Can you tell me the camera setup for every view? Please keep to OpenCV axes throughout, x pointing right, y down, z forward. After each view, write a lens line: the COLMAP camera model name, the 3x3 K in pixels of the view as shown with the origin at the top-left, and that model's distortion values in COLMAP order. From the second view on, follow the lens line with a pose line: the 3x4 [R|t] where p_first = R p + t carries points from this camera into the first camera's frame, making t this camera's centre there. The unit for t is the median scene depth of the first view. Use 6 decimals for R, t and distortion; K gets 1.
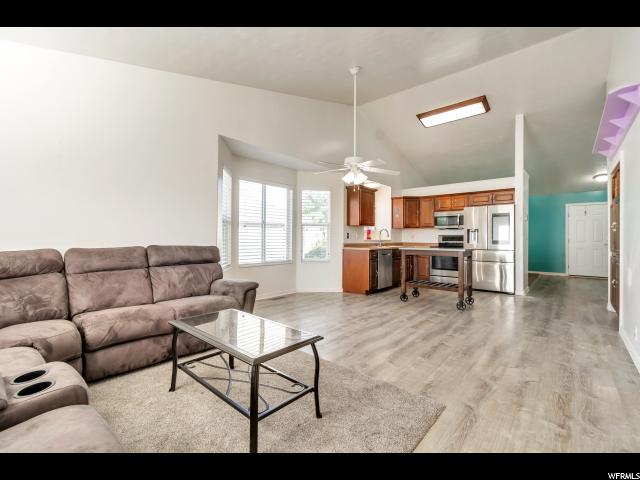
lens RADIAL K [[286.1, 0, 320.0], [0, 286.1, 240.0], [0, 0, 1]] dist [-0.002878, -0.000400]
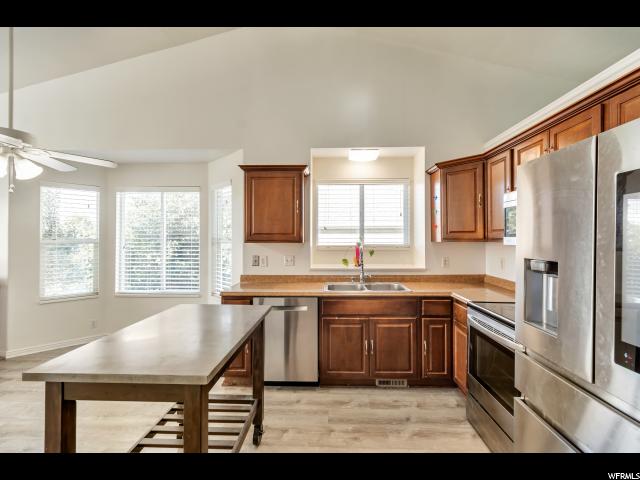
lens RADIAL K [[286.1, 0, 320.0], [0, 286.1, 240.0], [0, 0, 1]] dist [-0.002878, -0.000400]
pose [[0.636278, 0.003342, -0.771453, 0.624156], [0.002666, 0.999975, 0.006531, -0.060317], [0.771455, -0.006212, 0.636253, 0.779961]]
